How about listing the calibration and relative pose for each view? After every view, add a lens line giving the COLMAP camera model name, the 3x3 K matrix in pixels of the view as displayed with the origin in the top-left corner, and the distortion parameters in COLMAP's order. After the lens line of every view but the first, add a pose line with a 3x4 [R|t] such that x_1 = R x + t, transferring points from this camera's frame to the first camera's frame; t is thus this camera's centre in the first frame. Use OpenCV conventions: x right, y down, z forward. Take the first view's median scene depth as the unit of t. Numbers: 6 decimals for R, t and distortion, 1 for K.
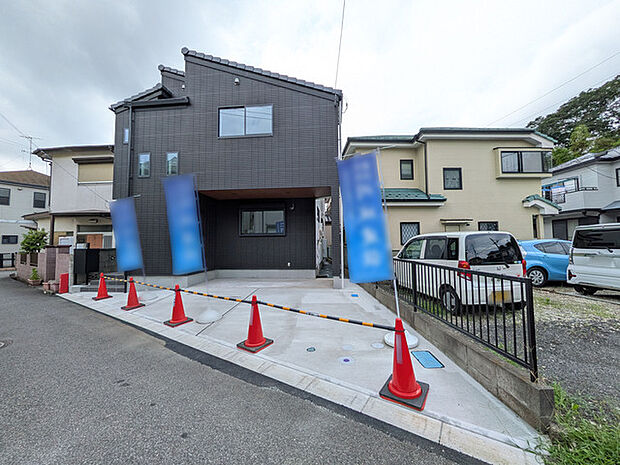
lens RADIAL K [[247.6, 0, 311.5], [0, 247.6, 227.8], [0, 0, 1]] dist [0.001411, 0.000211]
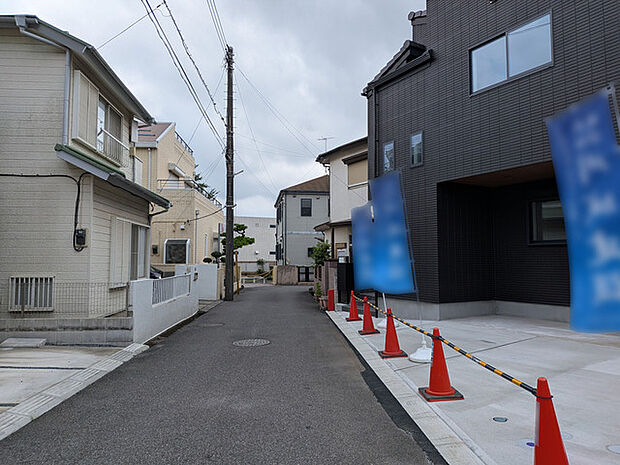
lens RADIAL K [[447.6, 0, 312.0], [0, 447.6, 232.8], [0, 0, 1]] dist [0.023078, -0.024345]
pose [[0.599608, -0.037396, -0.799419, 0.295917], [0.042372, 0.998990, -0.014951, -0.004282], [0.799171, -0.024908, 0.600587, -0.048236]]
